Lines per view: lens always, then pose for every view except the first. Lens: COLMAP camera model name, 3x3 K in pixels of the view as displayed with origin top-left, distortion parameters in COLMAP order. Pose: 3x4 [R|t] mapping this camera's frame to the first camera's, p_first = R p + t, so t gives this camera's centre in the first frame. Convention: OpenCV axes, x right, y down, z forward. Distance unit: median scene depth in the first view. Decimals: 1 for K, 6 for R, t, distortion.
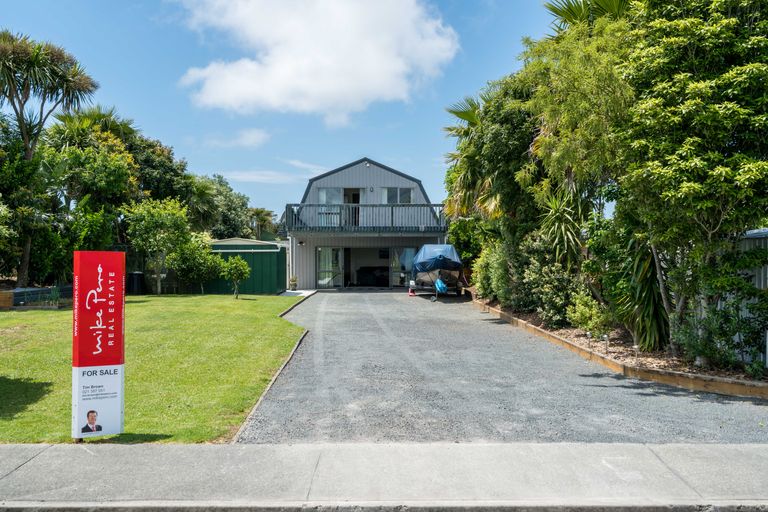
lens RADIAL K [[747.9, 0, 381.9], [0, 747.9, 253.9], [0, 0, 1]] dist [0.010020, 0.000000]
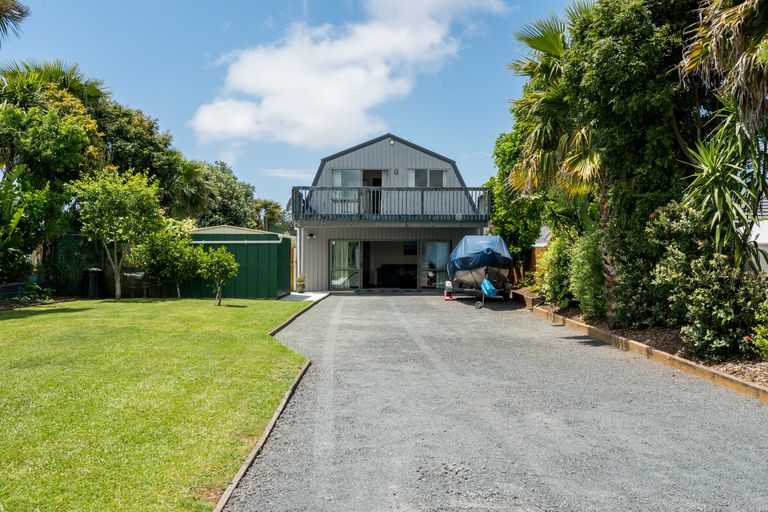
lens RADIAL K [[747.9, 0, 400.8], [0, 747.9, 234.7], [0, 0, 1]] dist [0.010020, 0.000000]
pose [[0.999986, 0.003031, 0.004292, -0.017637], [-0.002920, 0.999667, -0.025654, 0.008436], [-0.004368, 0.025642, 0.999662, 0.246285]]
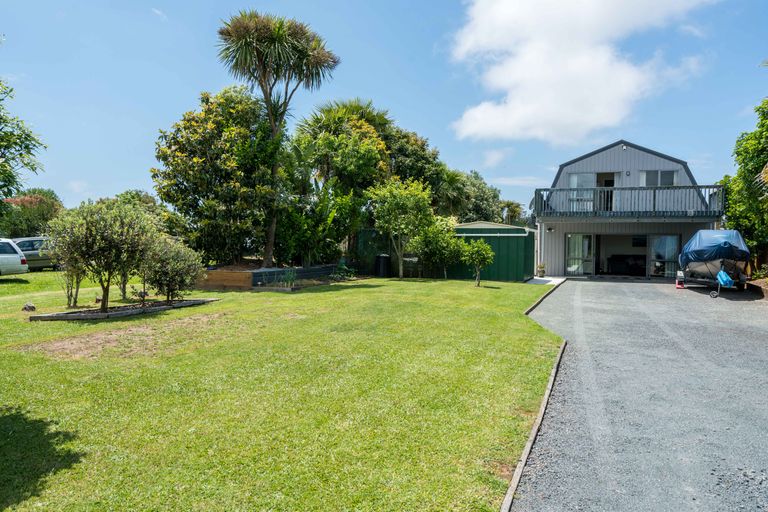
lens RADIAL K [[589.6, 0, 383.0], [0, 589.6, 254.5], [0, 0, 1]] dist [0.009699, 0.003829]
pose [[0.929662, 0.019951, -0.367872, -0.036813], [-0.013078, 0.999690, 0.021165, 0.007386], [0.368181, -0.014865, 0.929635, 0.275555]]
